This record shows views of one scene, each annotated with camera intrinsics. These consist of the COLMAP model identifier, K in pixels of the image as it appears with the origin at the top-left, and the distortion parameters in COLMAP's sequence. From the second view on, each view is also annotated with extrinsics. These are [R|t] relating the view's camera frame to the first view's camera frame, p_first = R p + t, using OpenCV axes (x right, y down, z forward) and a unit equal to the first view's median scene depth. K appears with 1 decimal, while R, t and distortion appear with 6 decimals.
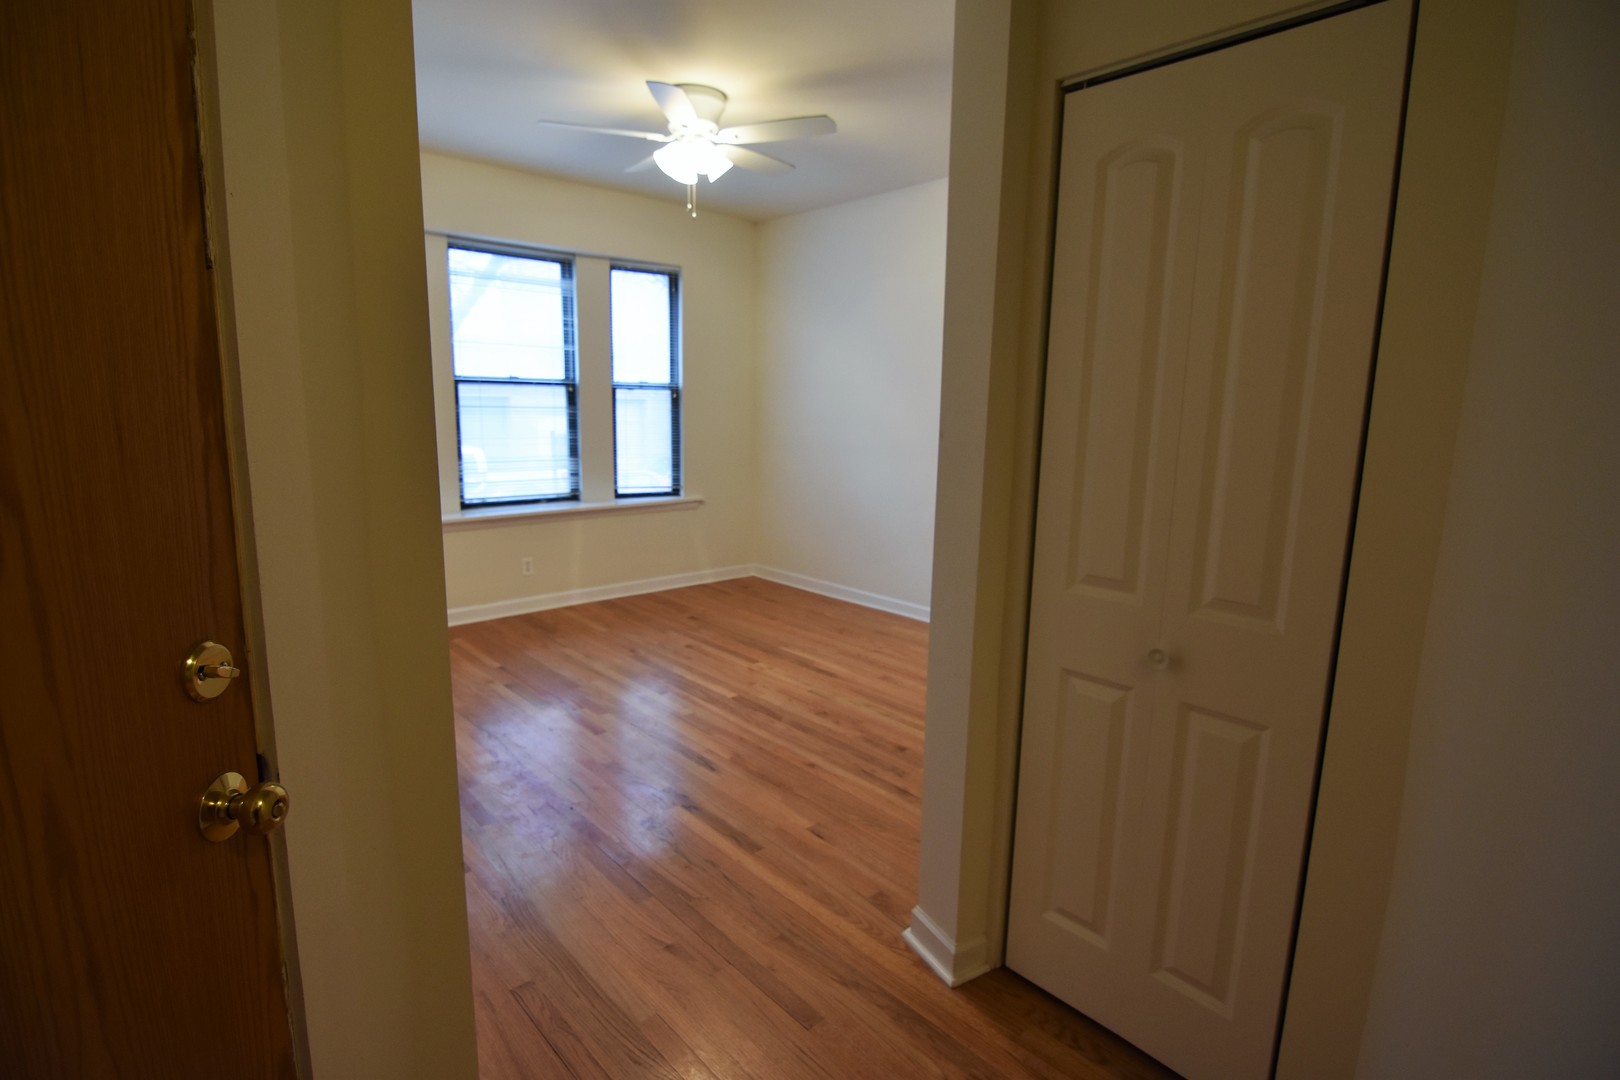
lens RADIAL K [[784.9, 0, 802.5], [0, 784.9, 544.1], [0, 0, 1]] dist [-0.031327, 0.009464]
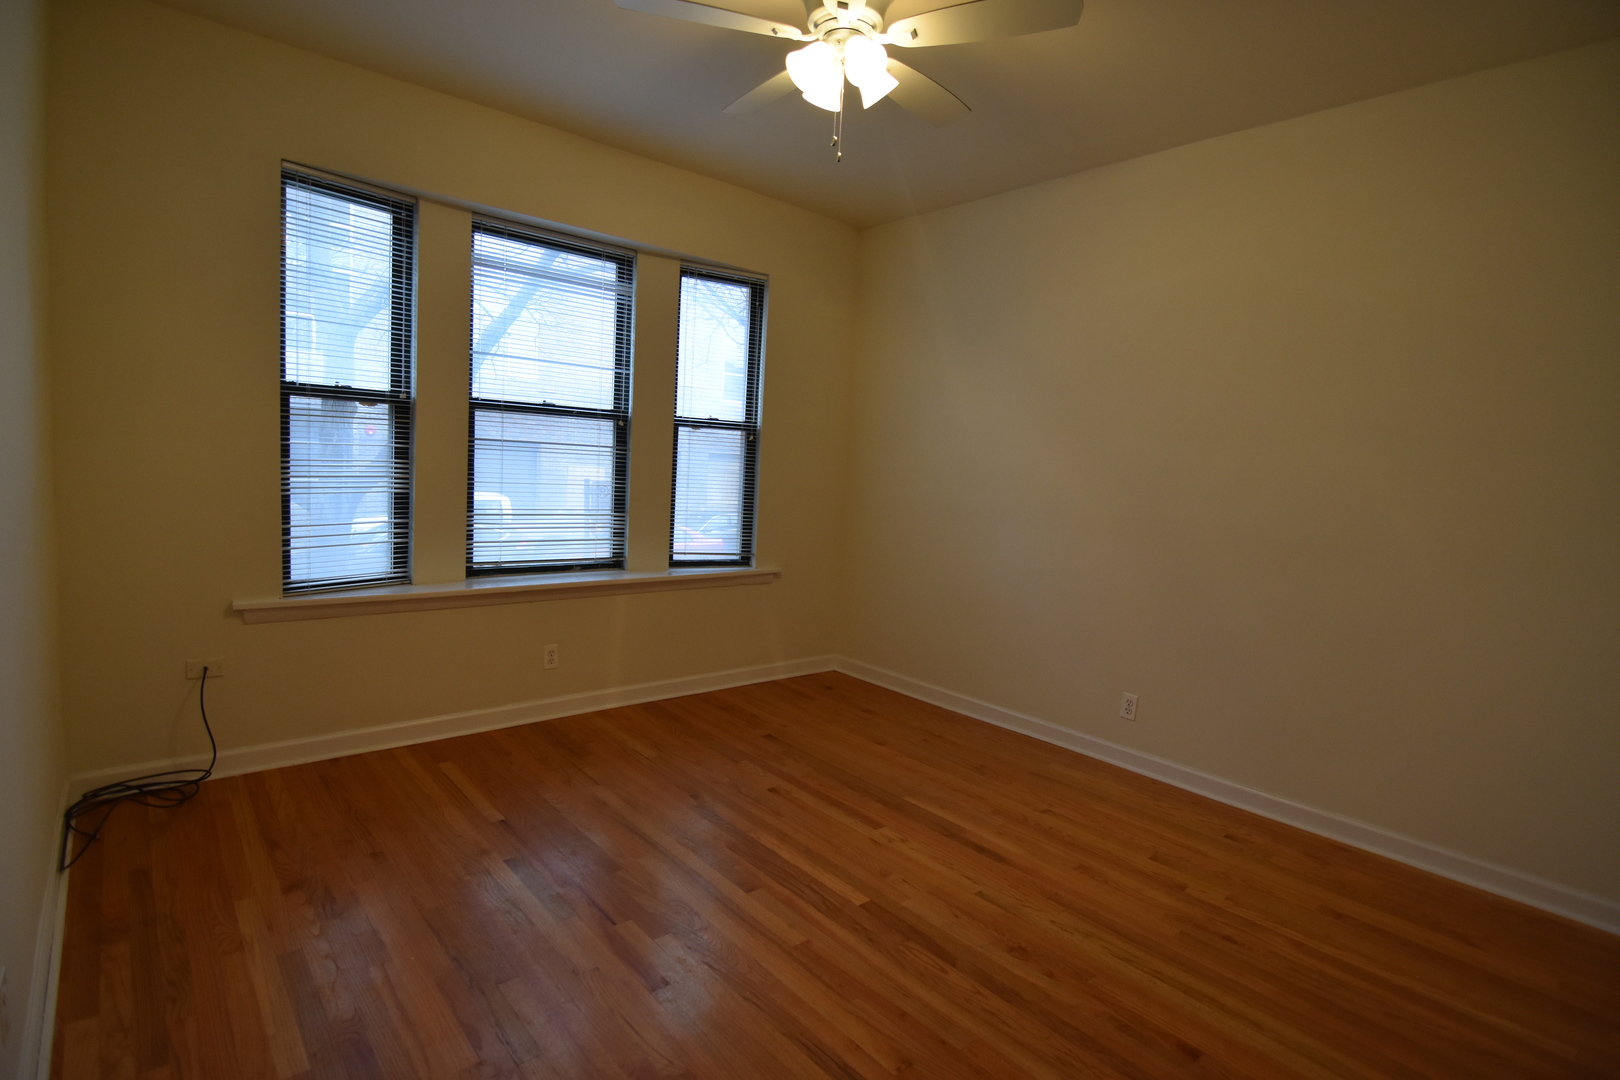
lens RADIAL K [[784.9, 0, 802.5], [0, 784.9, 544.1], [0, 0, 1]] dist [-0.031327, 0.009464]
pose [[0.998810, 0.039729, -0.028304, -0.099876], [-0.041687, 0.996510, -0.072324, -0.034864], [0.025332, 0.073418, 0.996979, 0.268735]]
